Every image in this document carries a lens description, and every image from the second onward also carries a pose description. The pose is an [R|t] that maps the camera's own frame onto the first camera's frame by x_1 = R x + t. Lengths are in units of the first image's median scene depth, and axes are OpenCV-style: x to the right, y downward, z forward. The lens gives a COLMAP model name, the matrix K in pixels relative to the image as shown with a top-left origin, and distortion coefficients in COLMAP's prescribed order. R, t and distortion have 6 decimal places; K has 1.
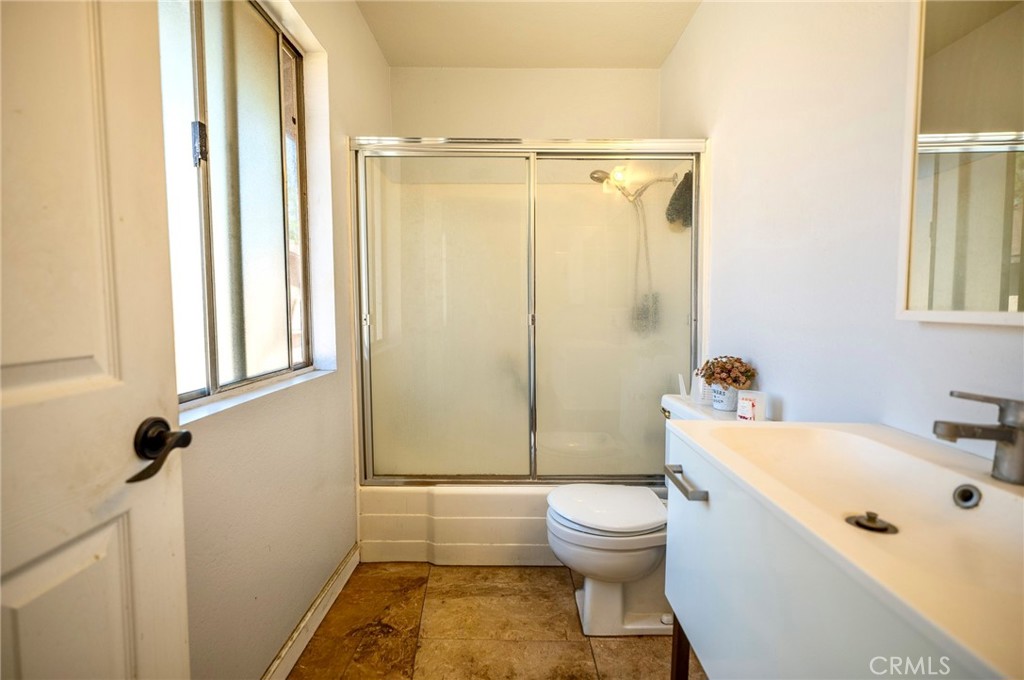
lens RADIAL K [[468.6, 0, 520.4], [0, 468.6, 332.7], [0, 0, 1]] dist [-0.003725, 0.001937]
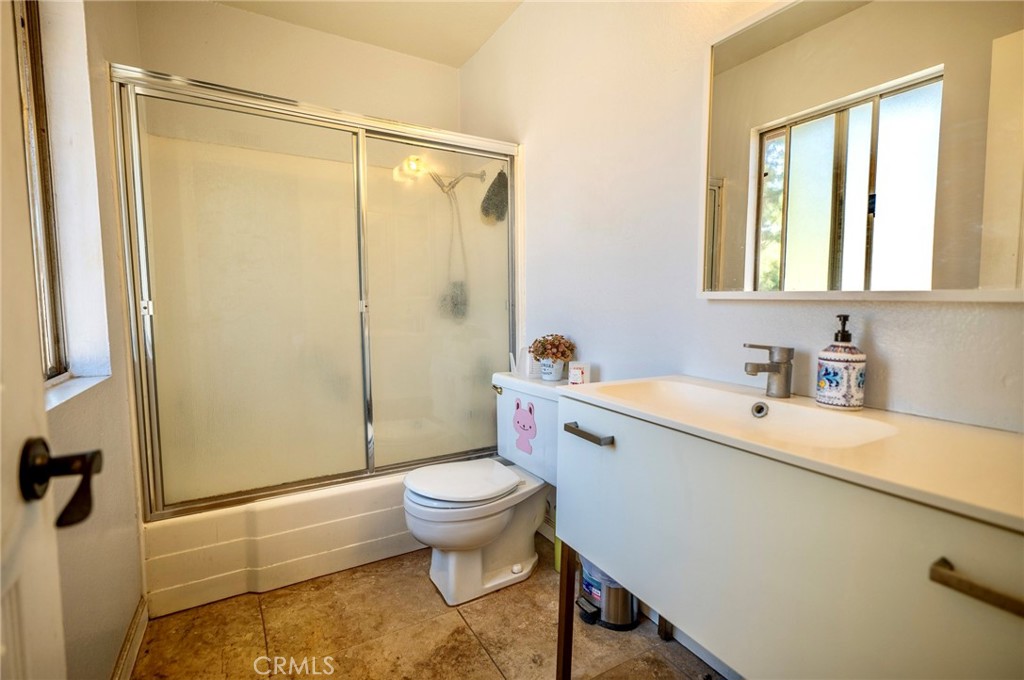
lens RADIAL K [[468.6, 0, 507.1], [0, 468.6, 336.3], [0, 0, 1]] dist [-0.003725, 0.001937]
pose [[0.863274, -0.040334, 0.503122, -0.215780], [0.029717, 0.999134, 0.029109, 0.014756], [-0.503861, -0.010177, 0.863725, 0.034914]]
